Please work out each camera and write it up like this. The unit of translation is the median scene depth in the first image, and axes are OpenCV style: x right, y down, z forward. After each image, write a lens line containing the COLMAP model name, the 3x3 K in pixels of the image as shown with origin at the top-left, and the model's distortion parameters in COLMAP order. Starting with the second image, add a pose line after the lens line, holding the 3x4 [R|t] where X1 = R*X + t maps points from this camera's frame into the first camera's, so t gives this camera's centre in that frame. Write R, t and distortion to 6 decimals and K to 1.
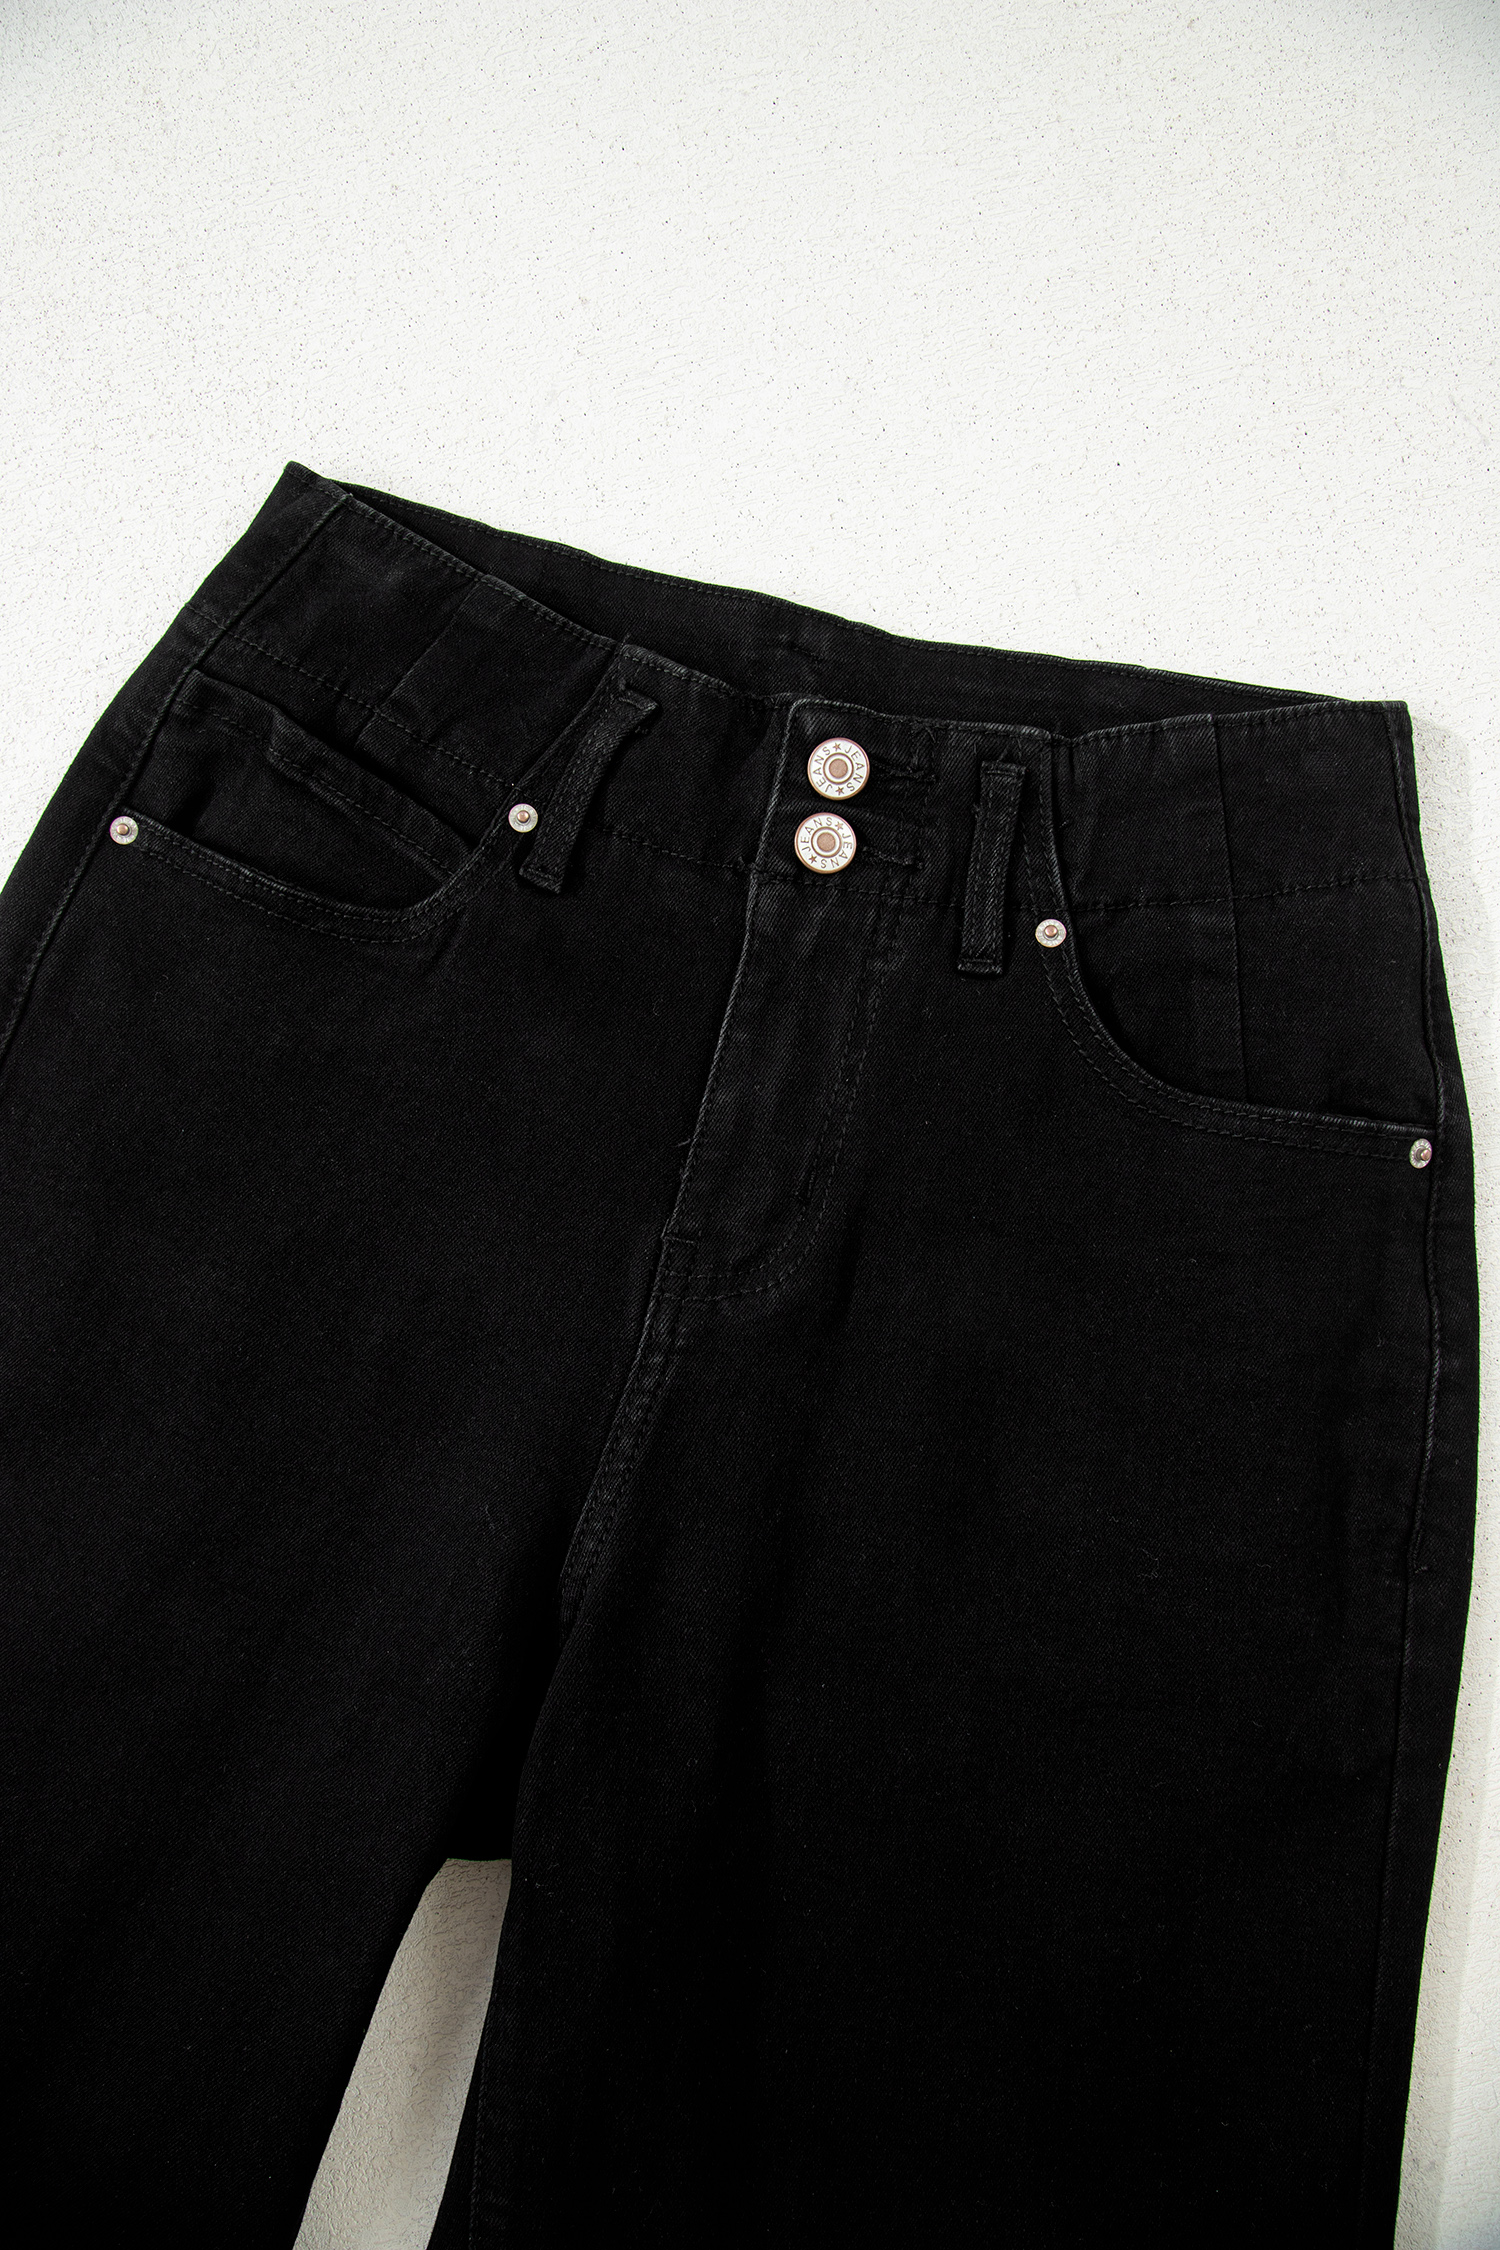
lens RADIAL K [[1490.3, 0, 750.0], [0, 1490.3, 1125.0], [0, 0, 1]] dist [-0.129012, 0.049612]
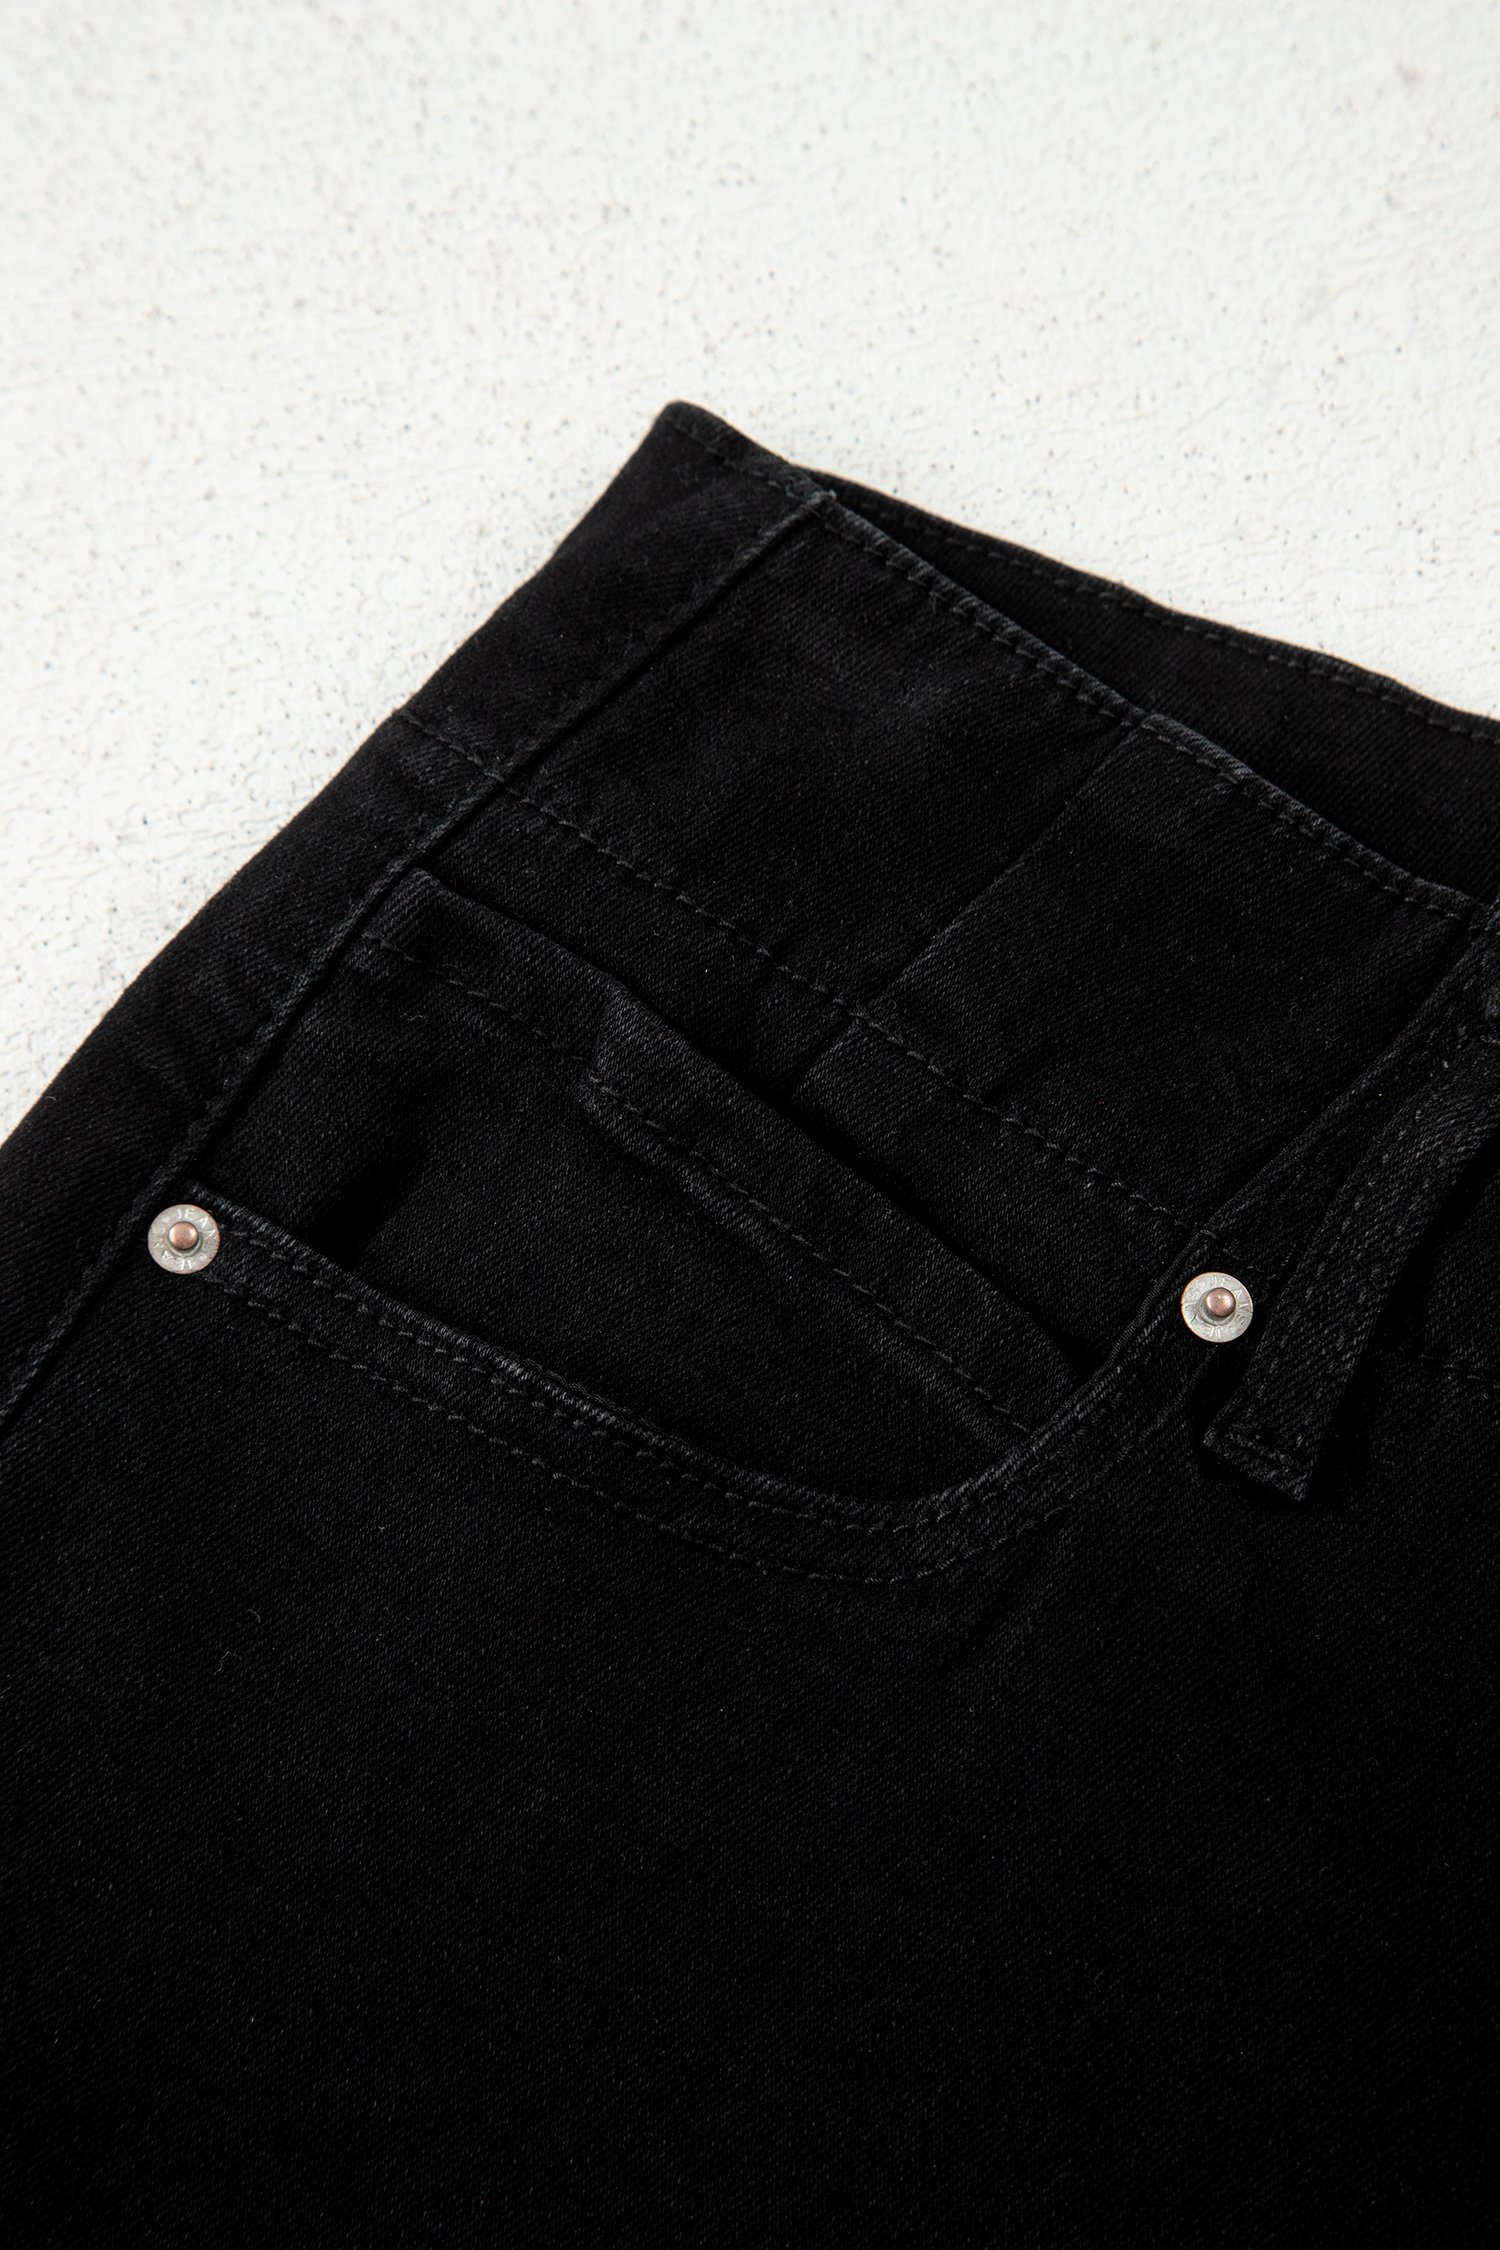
lens RADIAL K [[4756.7, 0, 750.0], [0, 4756.7, 1125.0], [0, 0, 1]] dist [0.198985, 0.236620]
pose [[0.992552, 0.081387, -0.090641, -0.164337], [-0.104067, 0.953275, -0.283615, 0.120363], [0.063323, 0.290936, 0.954645, -0.241327]]
